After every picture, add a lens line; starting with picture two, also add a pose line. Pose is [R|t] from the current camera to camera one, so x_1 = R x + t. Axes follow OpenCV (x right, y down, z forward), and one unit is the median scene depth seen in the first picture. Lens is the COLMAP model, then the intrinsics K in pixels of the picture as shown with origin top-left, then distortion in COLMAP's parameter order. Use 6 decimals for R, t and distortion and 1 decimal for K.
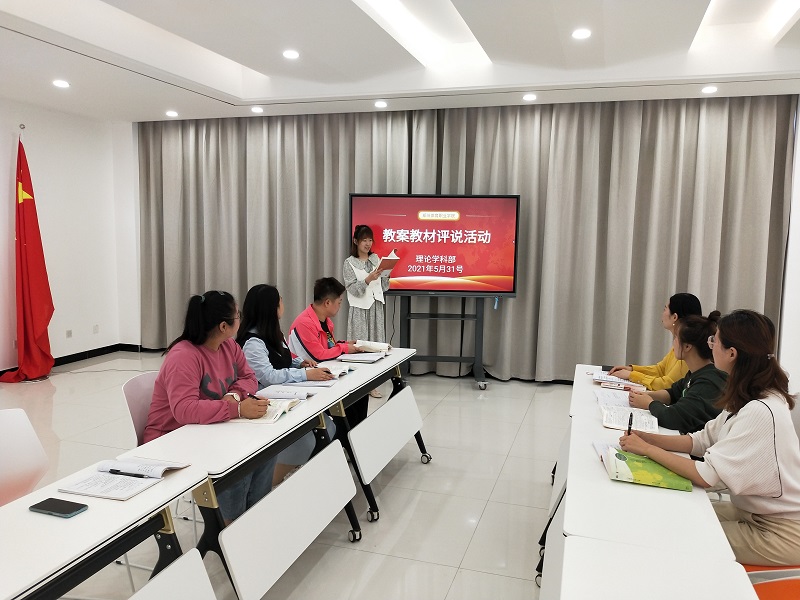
lens RADIAL K [[643.3, 0, 400.0], [0, 643.3, 300.0], [0, 0, 1]] dist [0.086575, -0.187453]
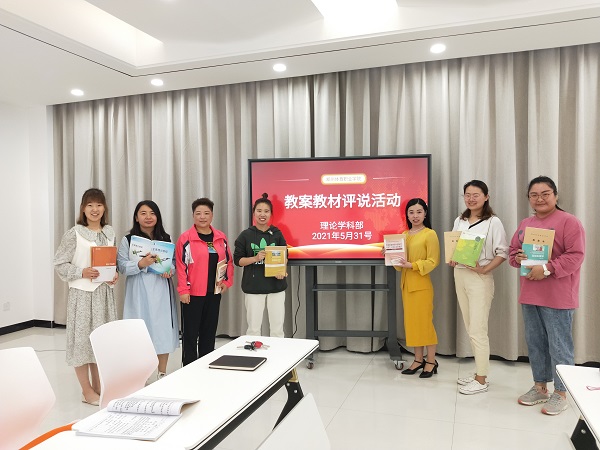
lens RADIAL K [[497.6, 0, 300.0], [0, 497.6, 225.0], [0, 0, 1]] dist [0.085739, -0.205608]
pose [[0.998923, -0.028261, -0.036803, 0.021335], [0.025151, 0.996283, -0.082383, -0.006392], [0.038995, 0.081369, 0.995921, 0.276641]]
